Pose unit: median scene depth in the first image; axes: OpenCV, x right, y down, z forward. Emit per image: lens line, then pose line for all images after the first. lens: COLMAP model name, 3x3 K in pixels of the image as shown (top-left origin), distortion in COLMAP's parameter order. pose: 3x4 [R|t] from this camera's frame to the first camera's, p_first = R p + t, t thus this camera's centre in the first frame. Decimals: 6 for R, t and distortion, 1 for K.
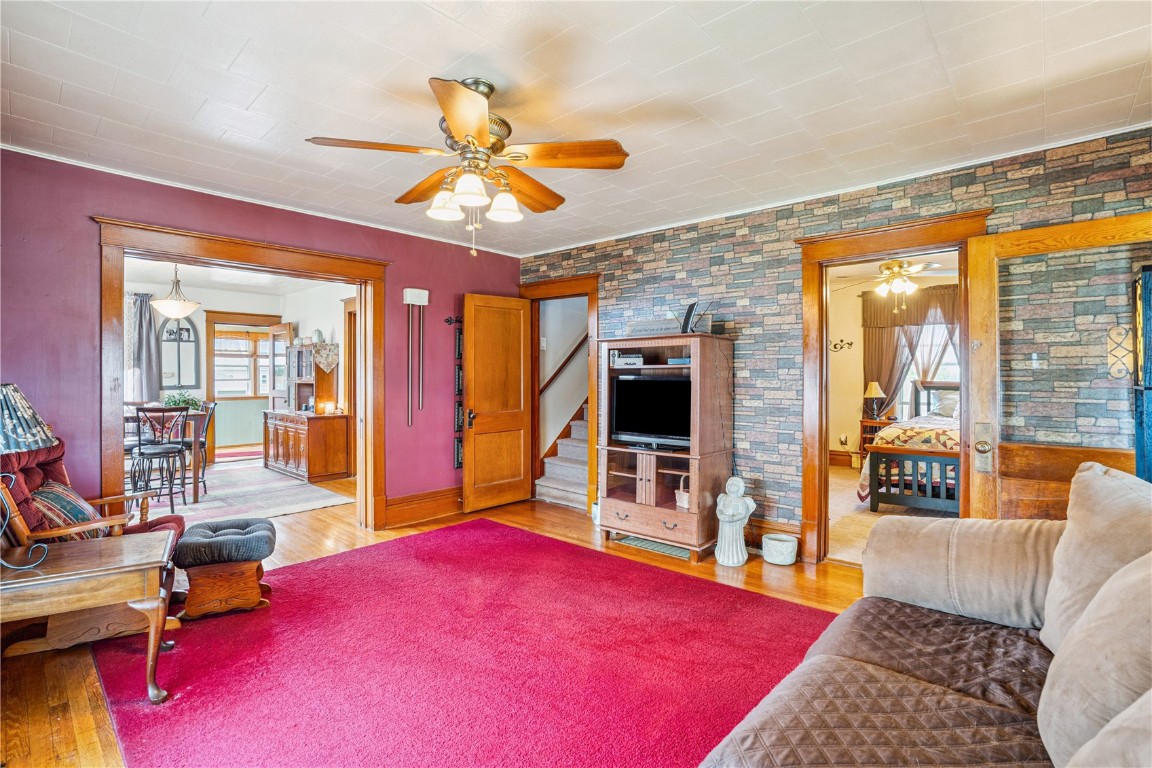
lens RADIAL K [[551.9, 0, 572.7], [0, 551.9, 369.2], [0, 0, 1]] dist [-0.030344, 0.000304]
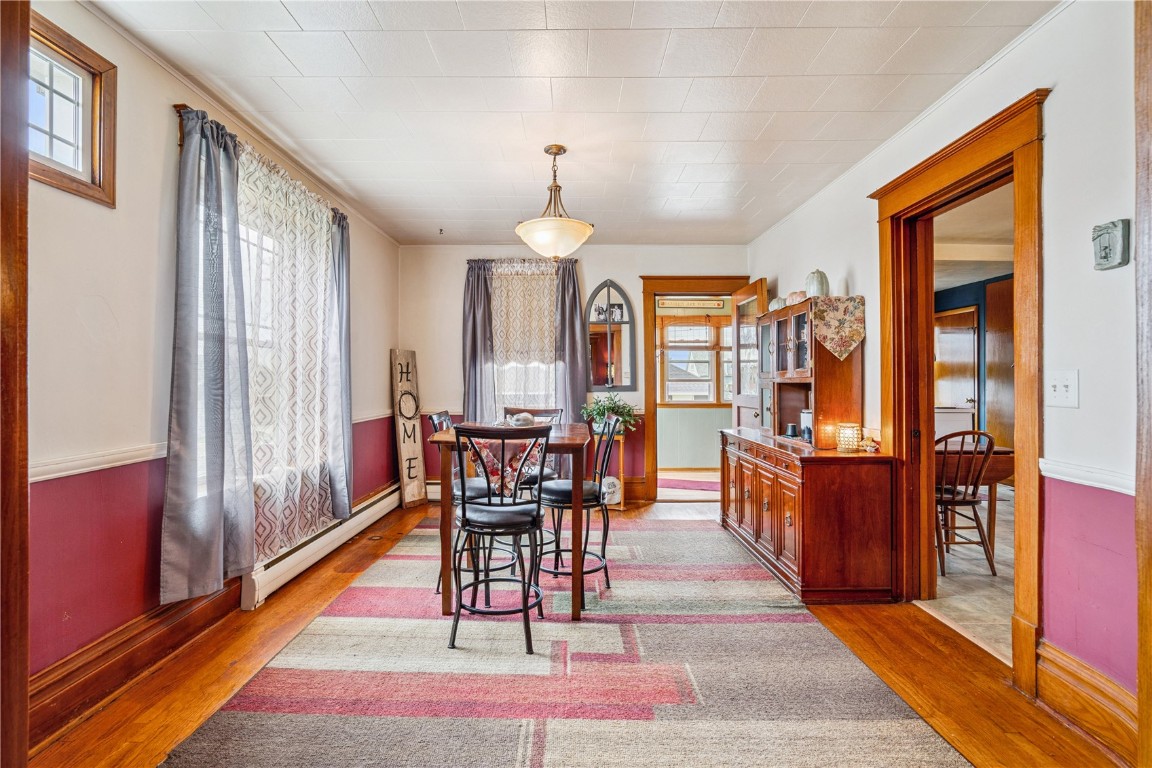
lens RADIAL K [[526.7, 0, 565.3], [0, 526.7, 378.4], [0, 0, 1]] dist [-0.005973, 0.001293]
pose [[0.669817, -0.003624, -0.742517, -0.268753], [0.006805, 0.999976, 0.001259, 0.019617], [0.742495, -0.005896, 0.669826, 0.520693]]
